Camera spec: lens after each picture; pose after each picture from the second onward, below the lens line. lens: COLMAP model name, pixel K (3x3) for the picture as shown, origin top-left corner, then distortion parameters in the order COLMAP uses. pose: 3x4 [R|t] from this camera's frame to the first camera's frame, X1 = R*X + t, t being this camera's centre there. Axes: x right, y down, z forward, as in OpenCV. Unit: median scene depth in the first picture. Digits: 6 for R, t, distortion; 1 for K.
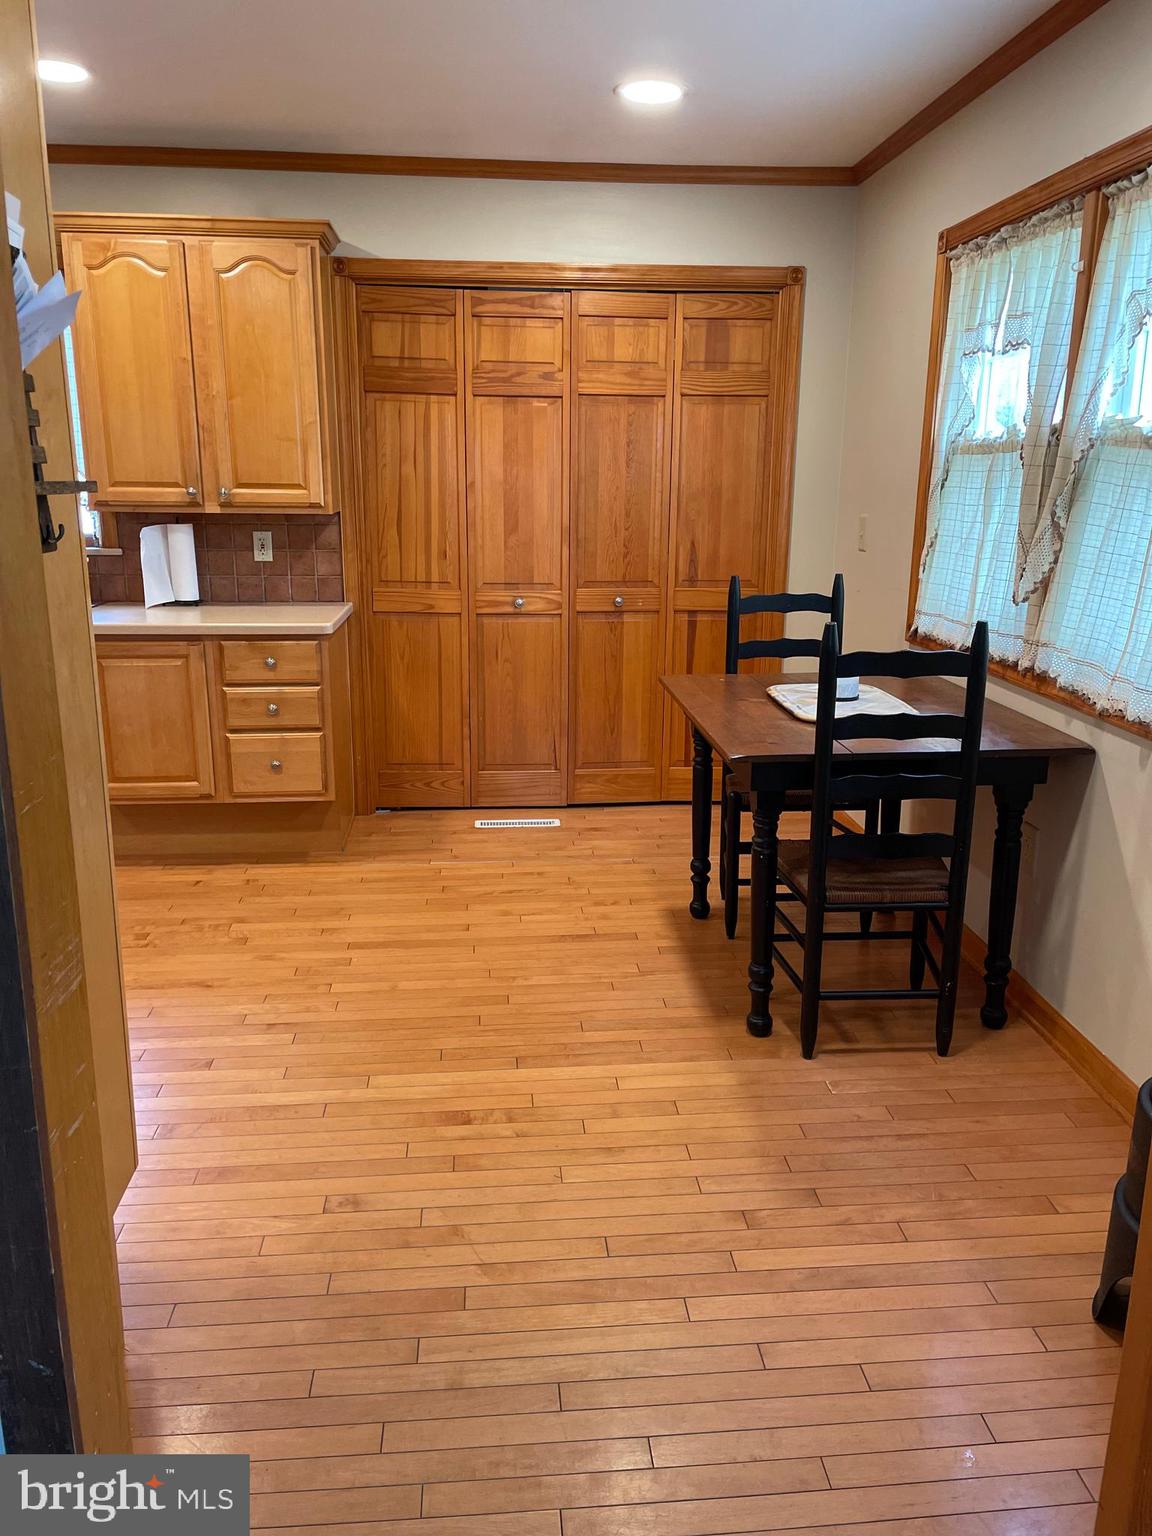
lens RADIAL K [[1160.2, 0, 580.5], [0, 1160.2, 752.3], [0, 0, 1]] dist [0.071652, -0.078229]
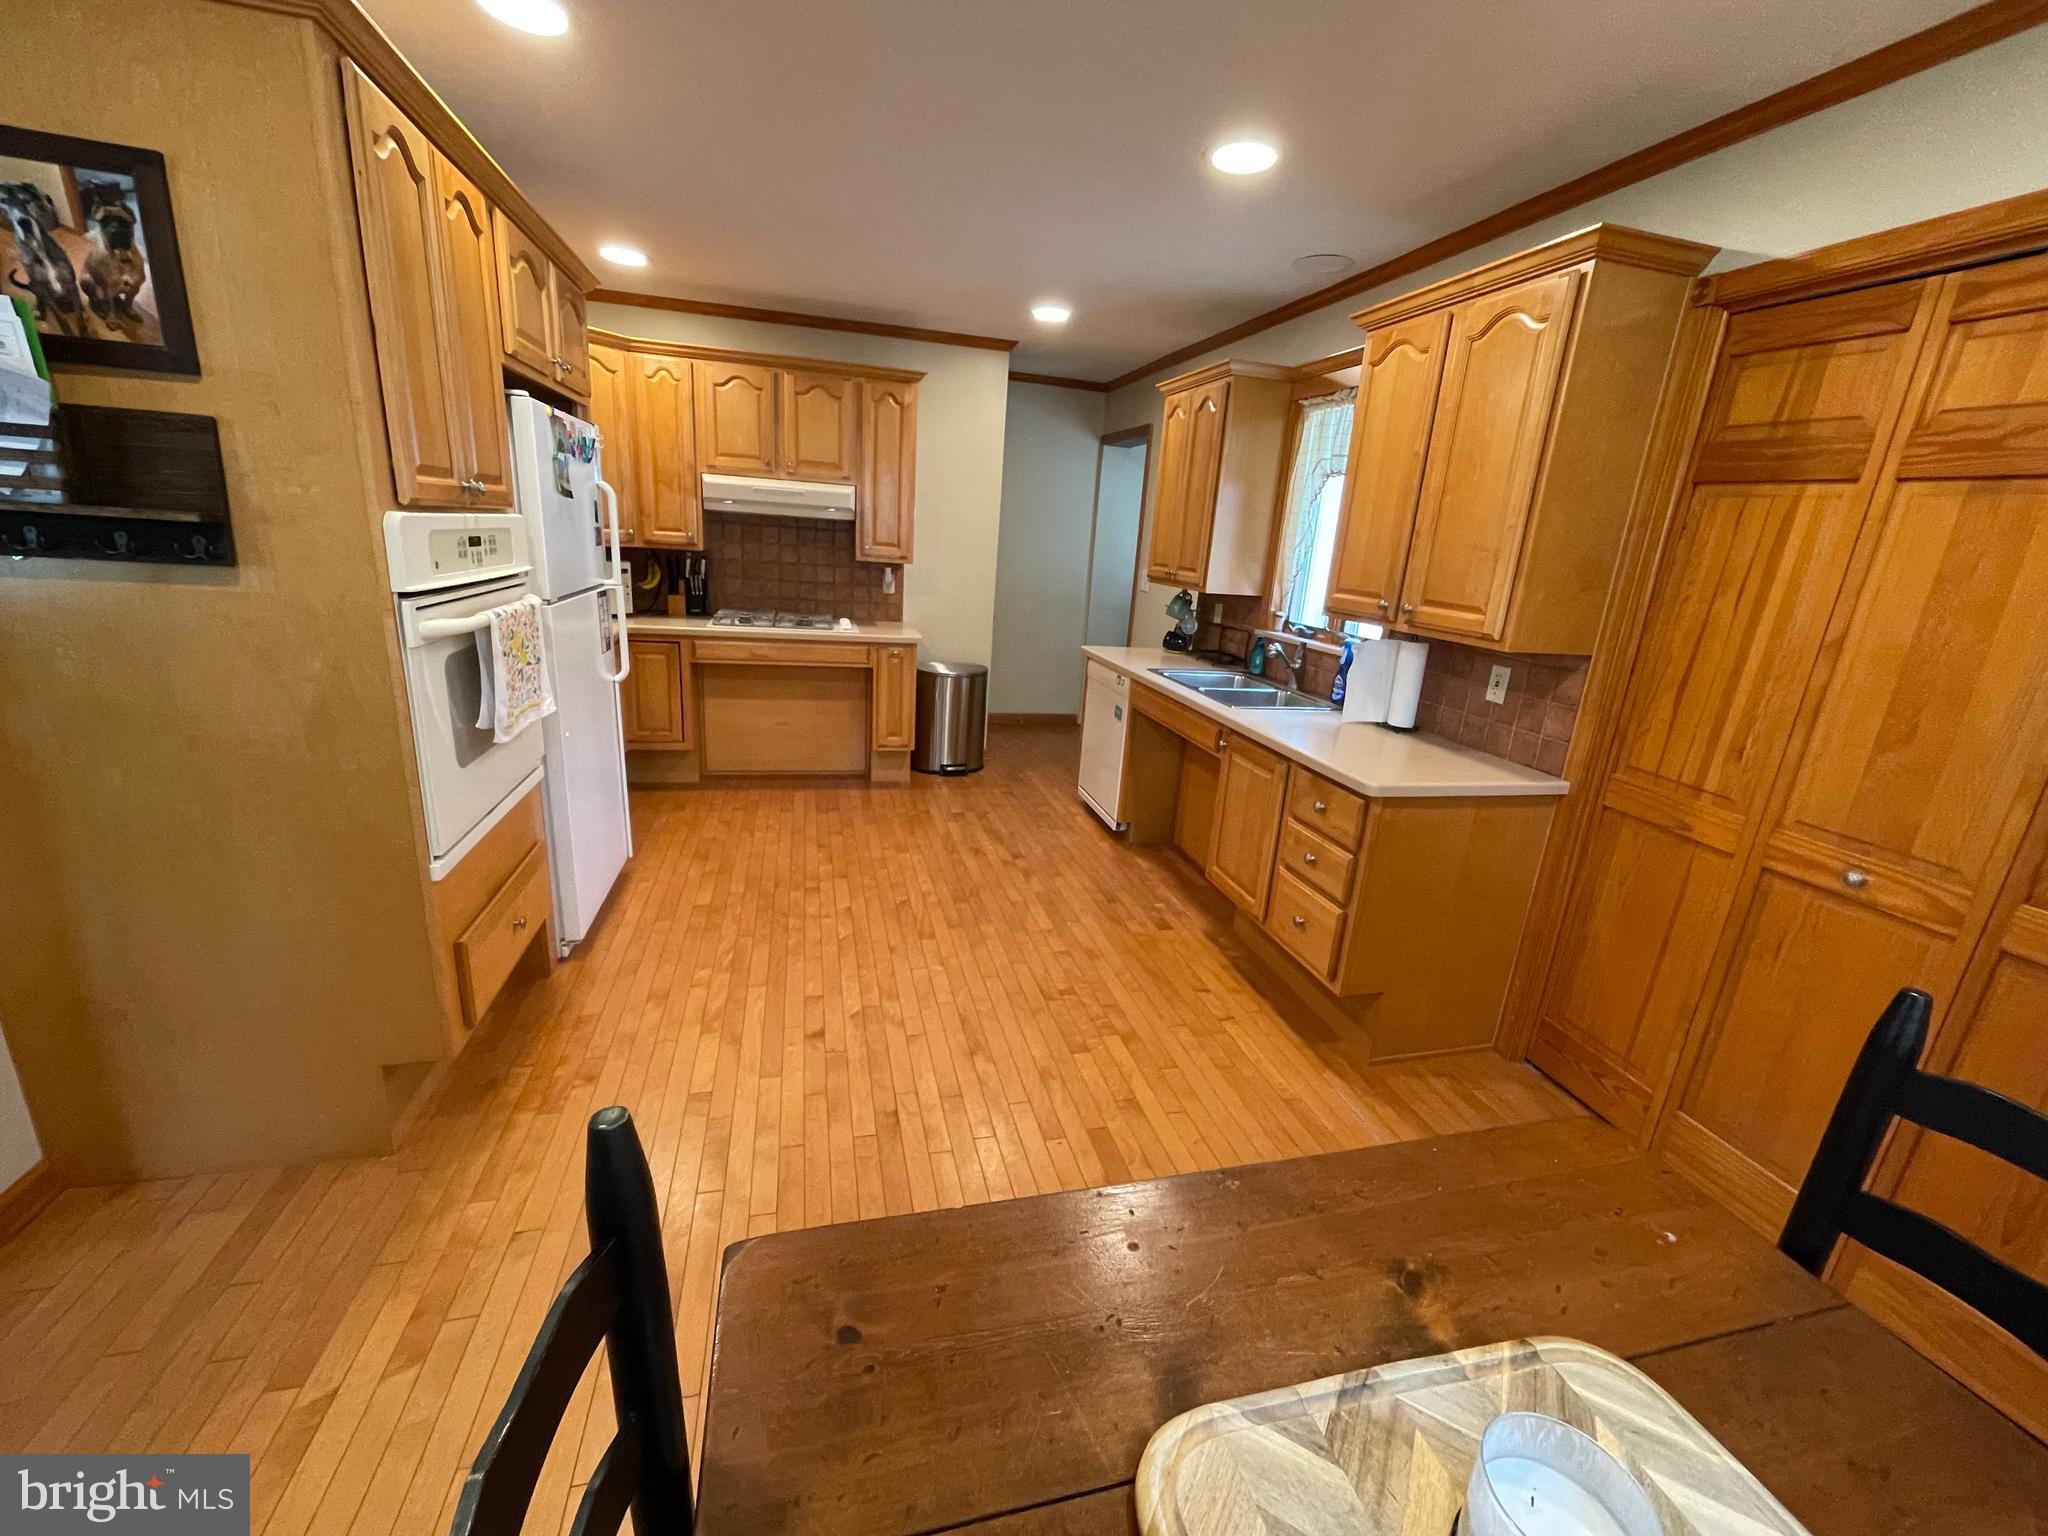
lens RADIAL K [[834.9, 0, 1033.2], [0, 834.9, 770.3], [0, 0, 1]] dist [-0.003357, 0.000570]
pose [[0.169341, 0.275414, -0.946293, 0.240793], [-0.298794, 0.929318, 0.217004, -0.157465], [0.939173, 0.245999, 0.239663, 0.607686]]
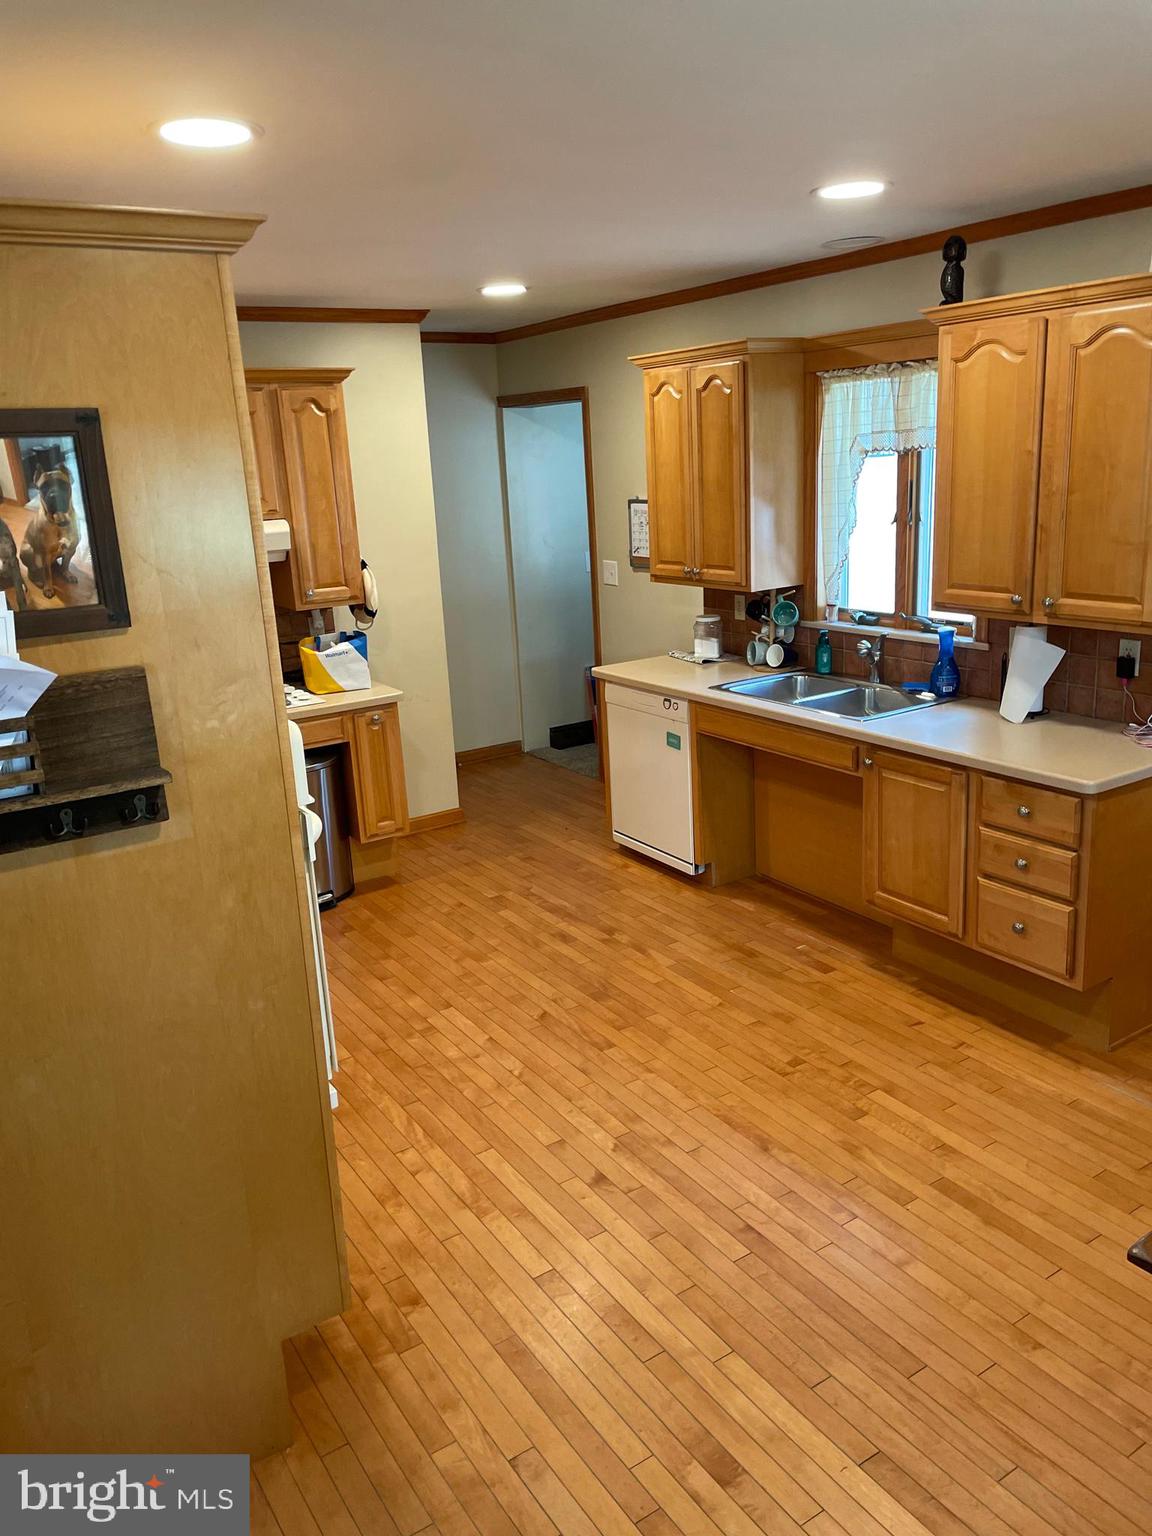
lens RADIAL K [[1160.2, 0, 588.2], [0, 1160.2, 749.8], [0, 0, 1]] dist [0.071652, -0.078229]
pose [[0.472233, 0.191152, -0.860498, 0.284397], [-0.154833, 0.979014, 0.132508, -0.170797], [0.867769, 0.070659, 0.491919, 0.281225]]
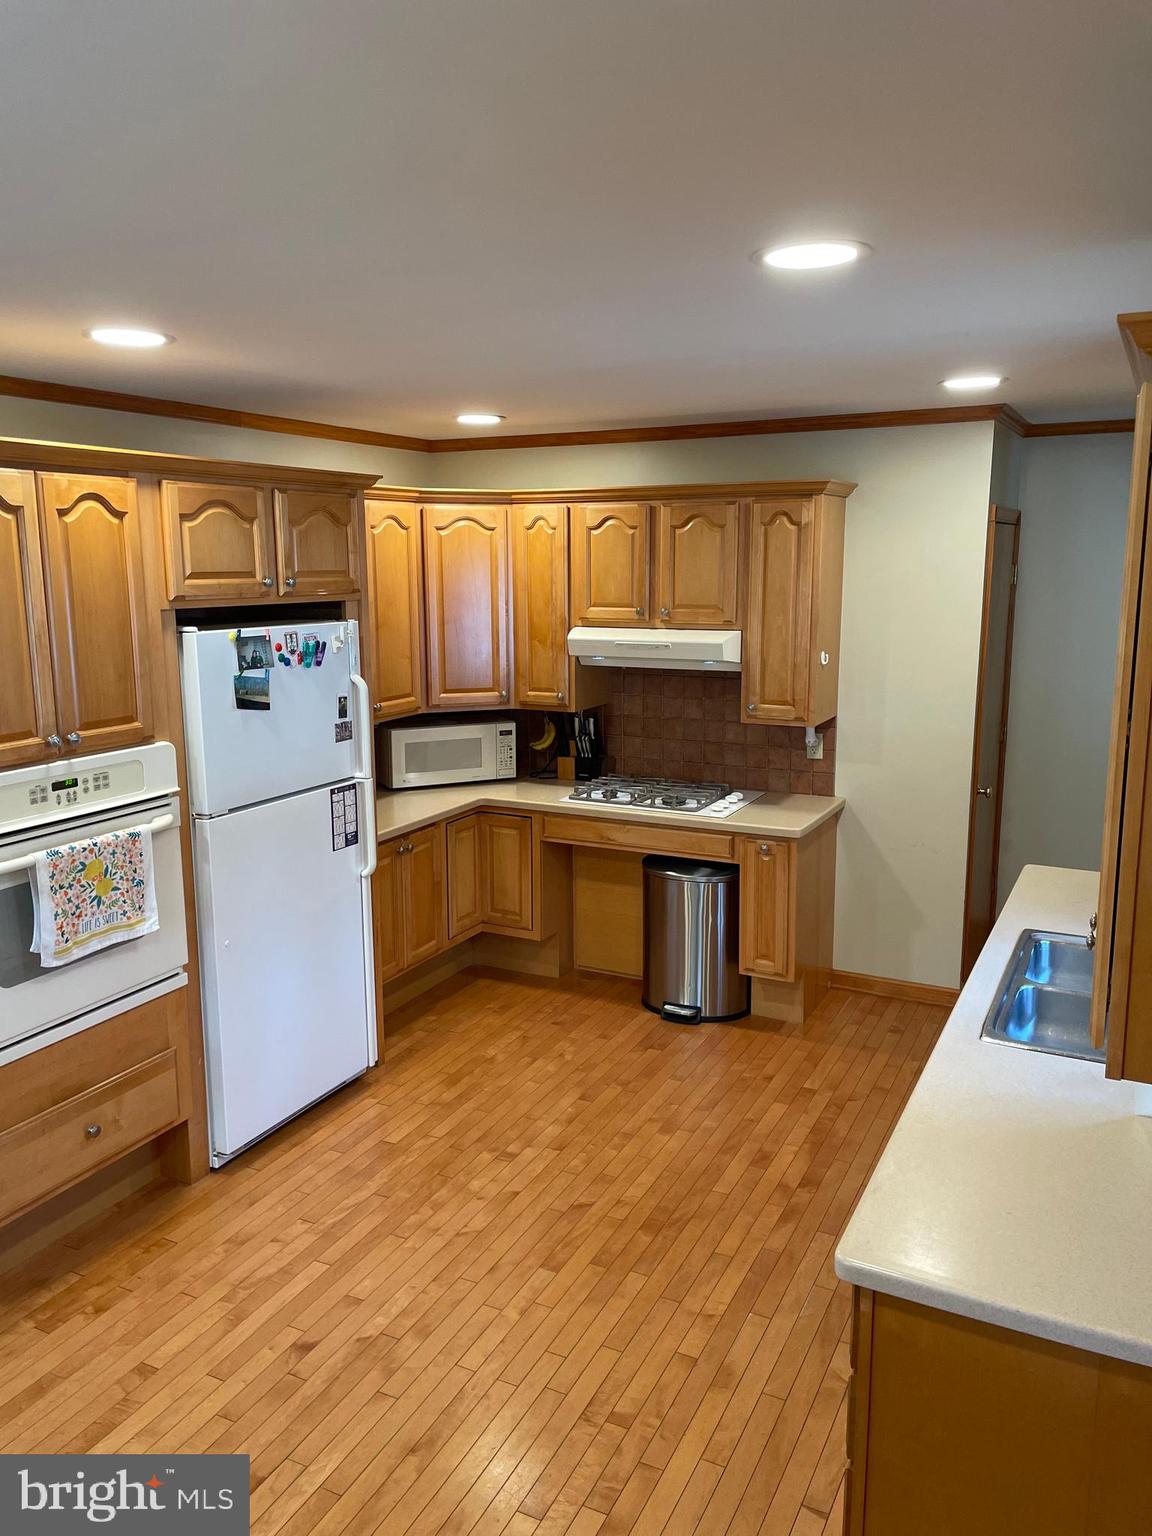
lens RADIAL K [[1160.2, 0, 578.3], [0, 1160.2, 757.9], [0, 0, 1]] dist [0.071652, -0.078229]
pose [[-0.522783, 0.143074, -0.840373, 0.167190], [-0.201168, 0.937267, 0.284714, -0.363442], [0.828390, 0.317900, -0.461206, 0.980579]]
